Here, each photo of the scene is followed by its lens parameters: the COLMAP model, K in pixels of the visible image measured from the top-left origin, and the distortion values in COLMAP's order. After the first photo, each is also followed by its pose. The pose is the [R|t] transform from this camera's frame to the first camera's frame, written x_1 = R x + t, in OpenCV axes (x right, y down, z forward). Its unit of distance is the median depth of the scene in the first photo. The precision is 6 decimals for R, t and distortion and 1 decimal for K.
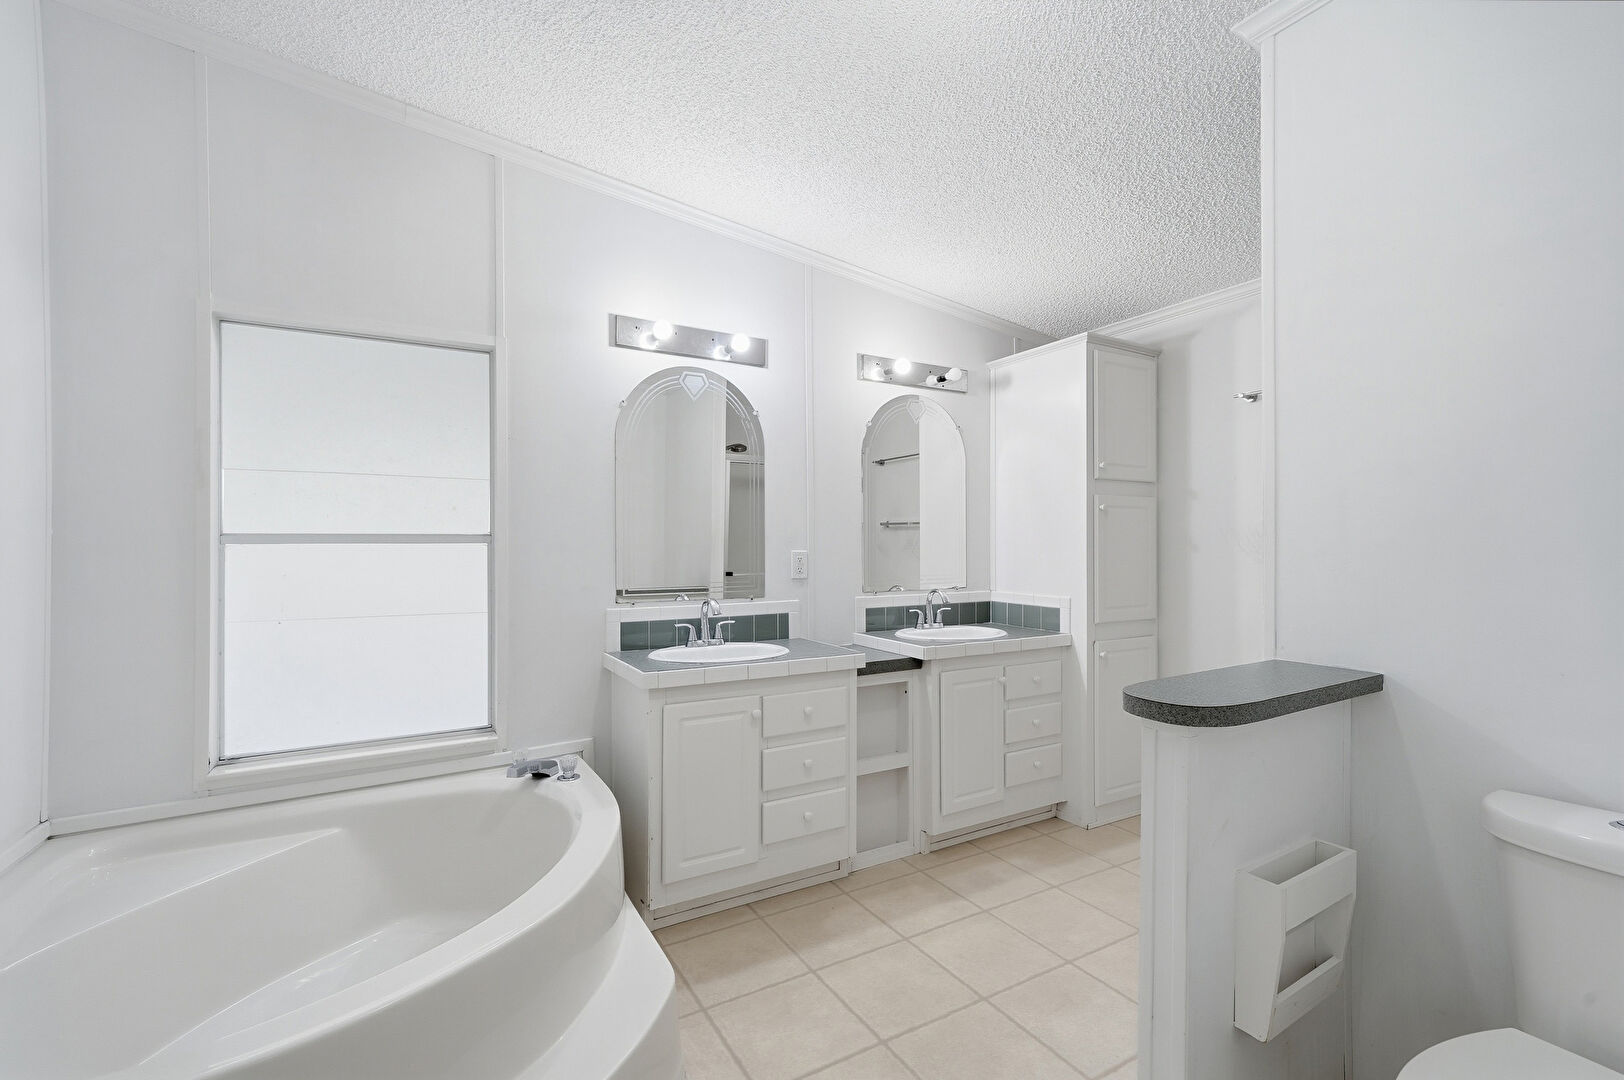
lens RADIAL K [[745.3, 0, 810.3], [0, 745.3, 548.2], [0, 0, 1]] dist [0.002372, 0.006779]
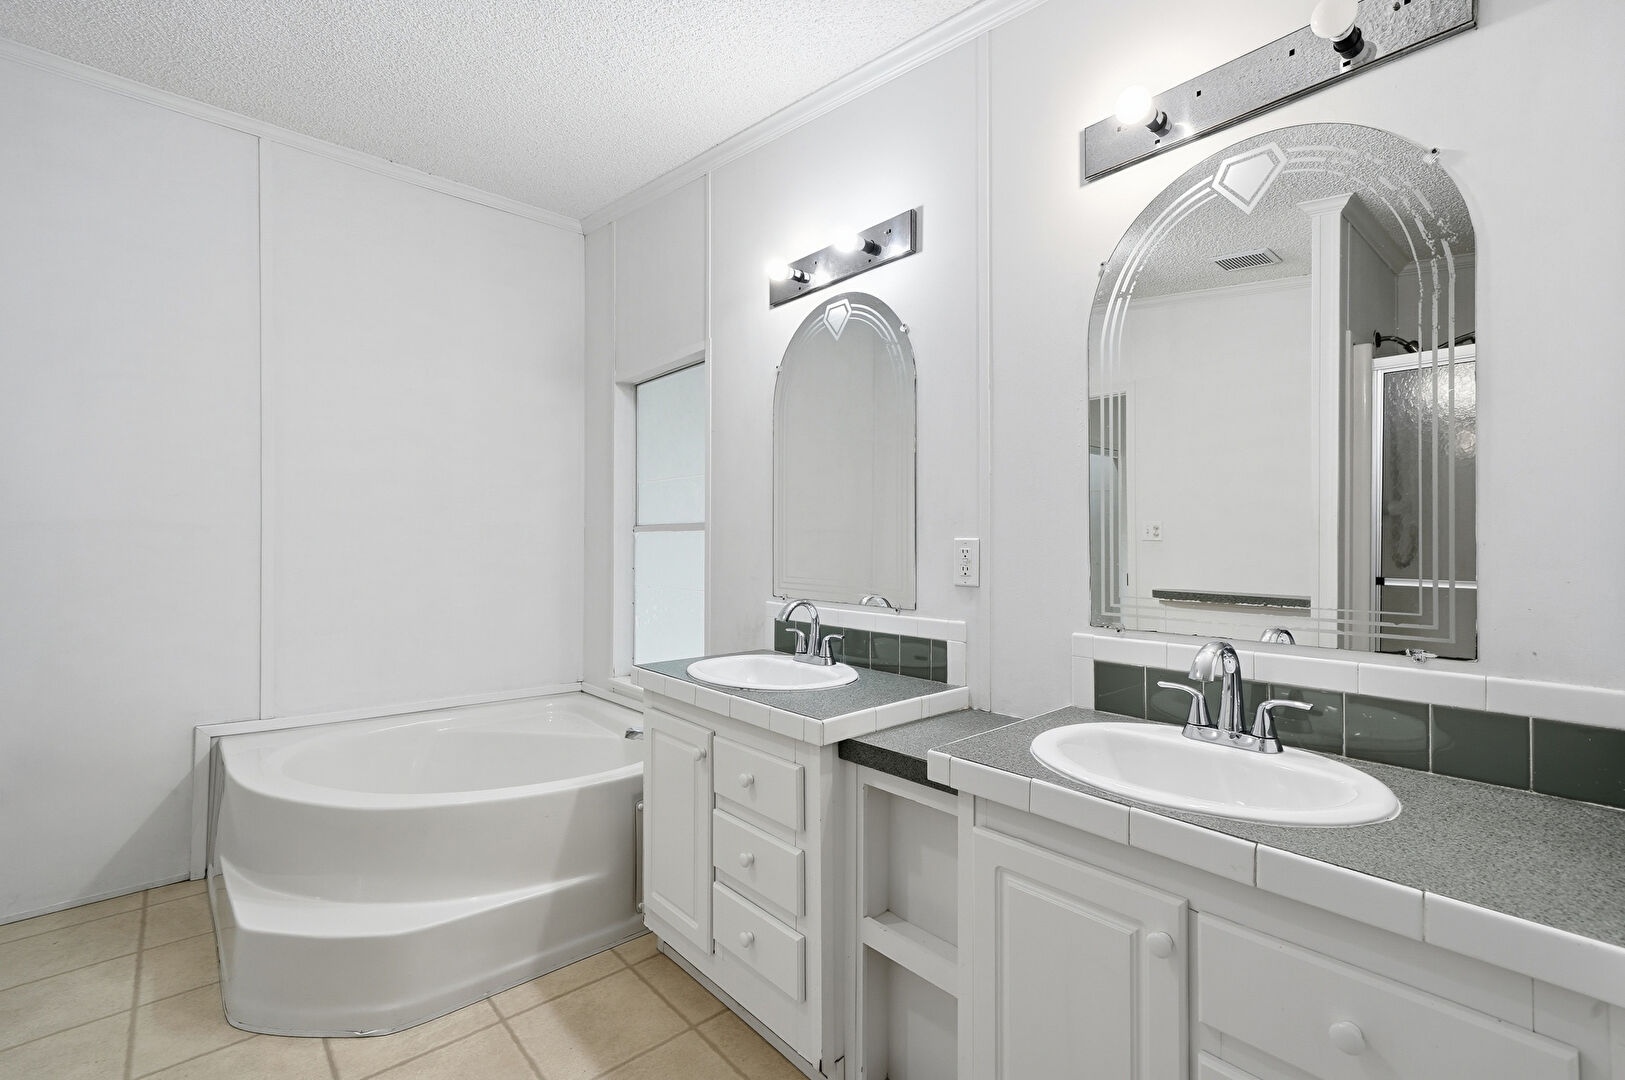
lens RADIAL K [[745.7, 0, 810.8], [0, 745.7, 548.2], [0, 0, 1]] dist [0.002372, 0.006779]
pose [[0.147127, 0.005464, -0.989102, 0.612957], [-0.012378, 0.999917, 0.003683, 0.012205], [0.989040, 0.011701, 0.147183, 0.894983]]
